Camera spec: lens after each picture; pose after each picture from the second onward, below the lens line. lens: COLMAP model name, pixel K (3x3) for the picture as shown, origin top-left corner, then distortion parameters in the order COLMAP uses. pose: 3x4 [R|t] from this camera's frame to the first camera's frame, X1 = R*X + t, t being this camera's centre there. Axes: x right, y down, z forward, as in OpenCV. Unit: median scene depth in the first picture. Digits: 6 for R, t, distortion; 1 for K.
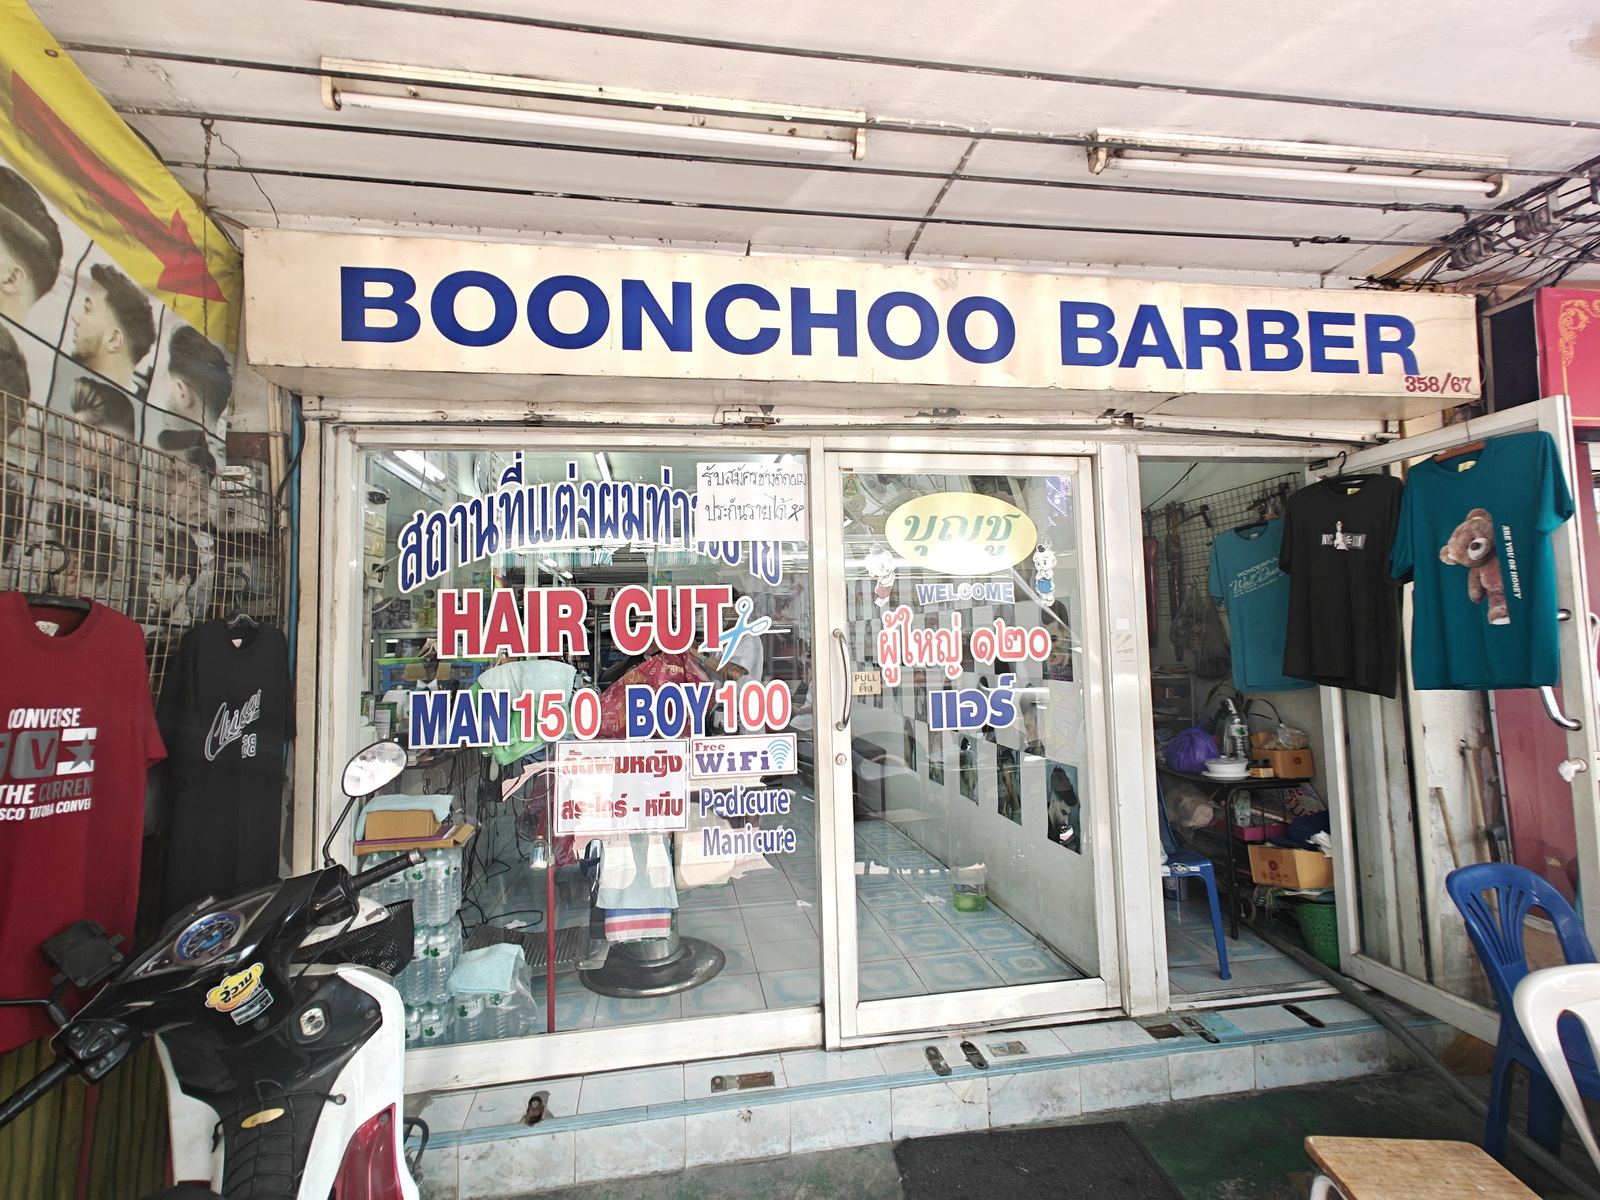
lens RADIAL K [[797.2, 0, 793.9], [0, 797.2, 592.8], [0, 0, 1]] dist [-0.014551, 0.000813]
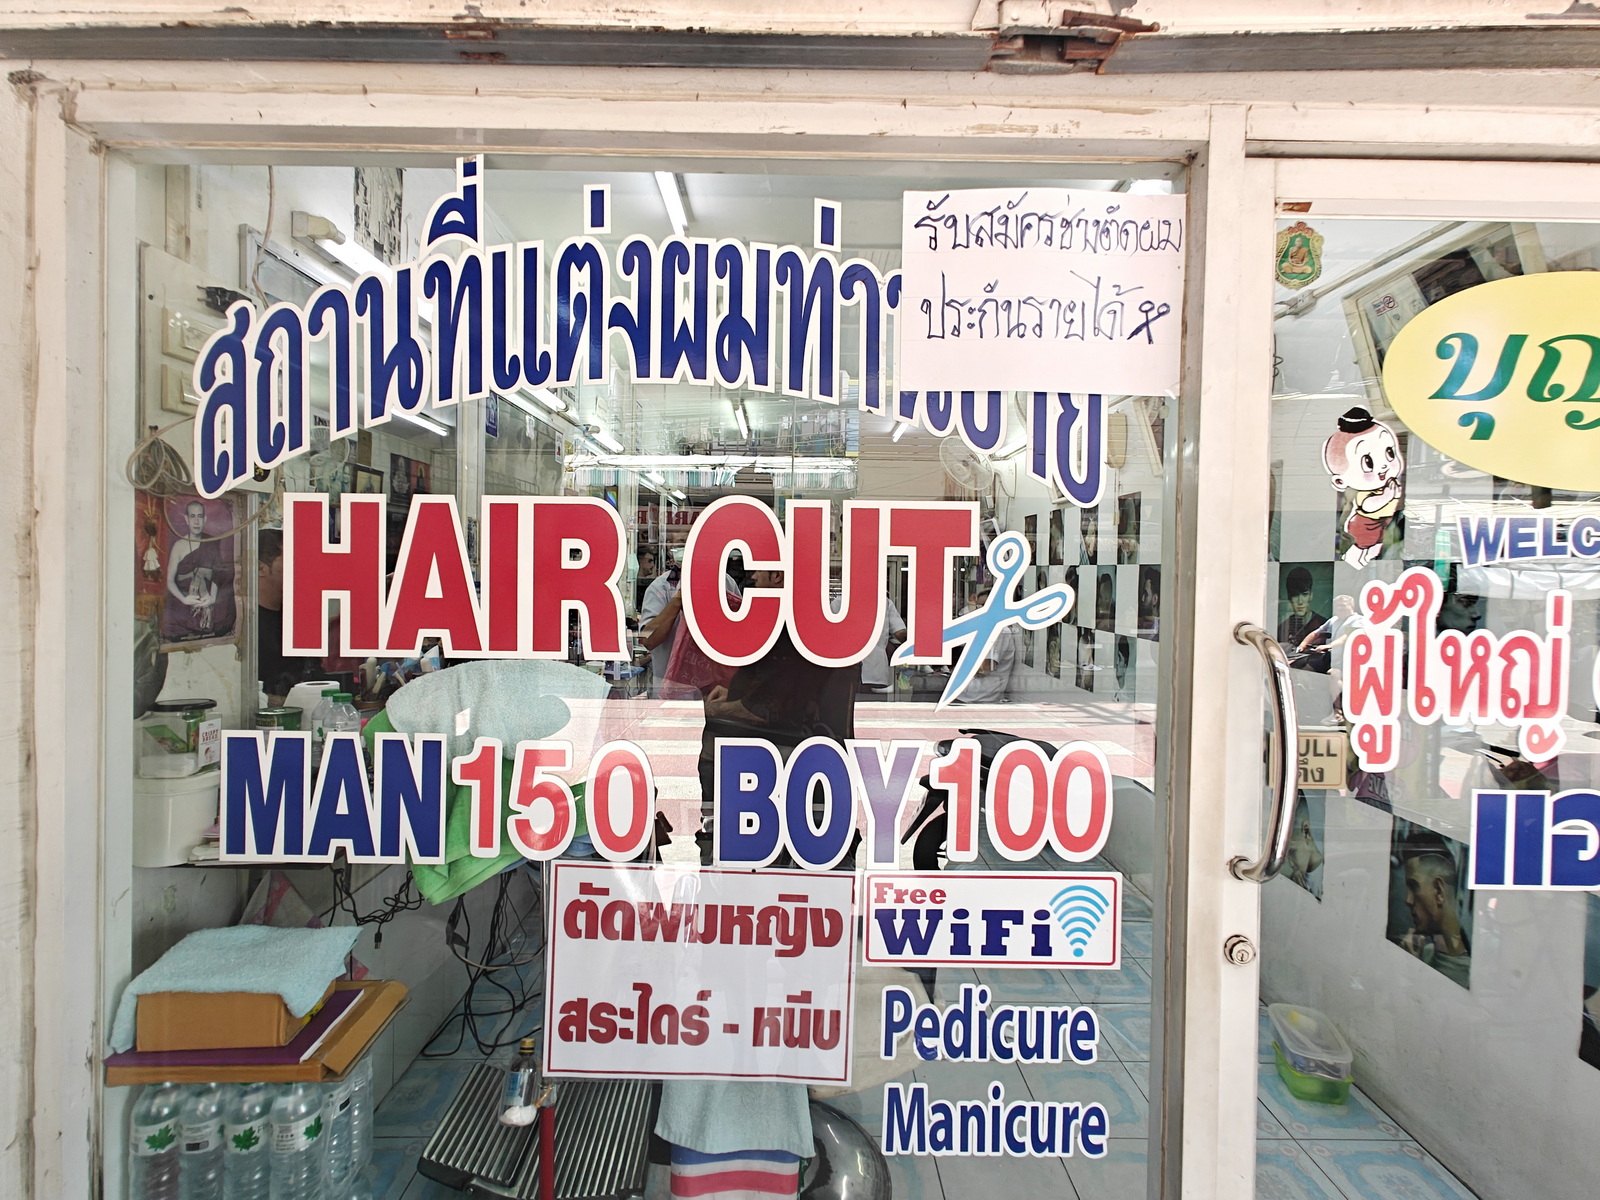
lens RADIAL K [[797.2, 0, 791.8], [0, 797.2, 590.6], [0, 0, 1]] dist [-0.014551, 0.000813]
pose [[0.986896, 0.043173, -0.155476, -0.108921], [-0.029774, 0.995719, 0.087501, 0.002316], [0.158588, -0.081725, 0.983957, 0.598171]]
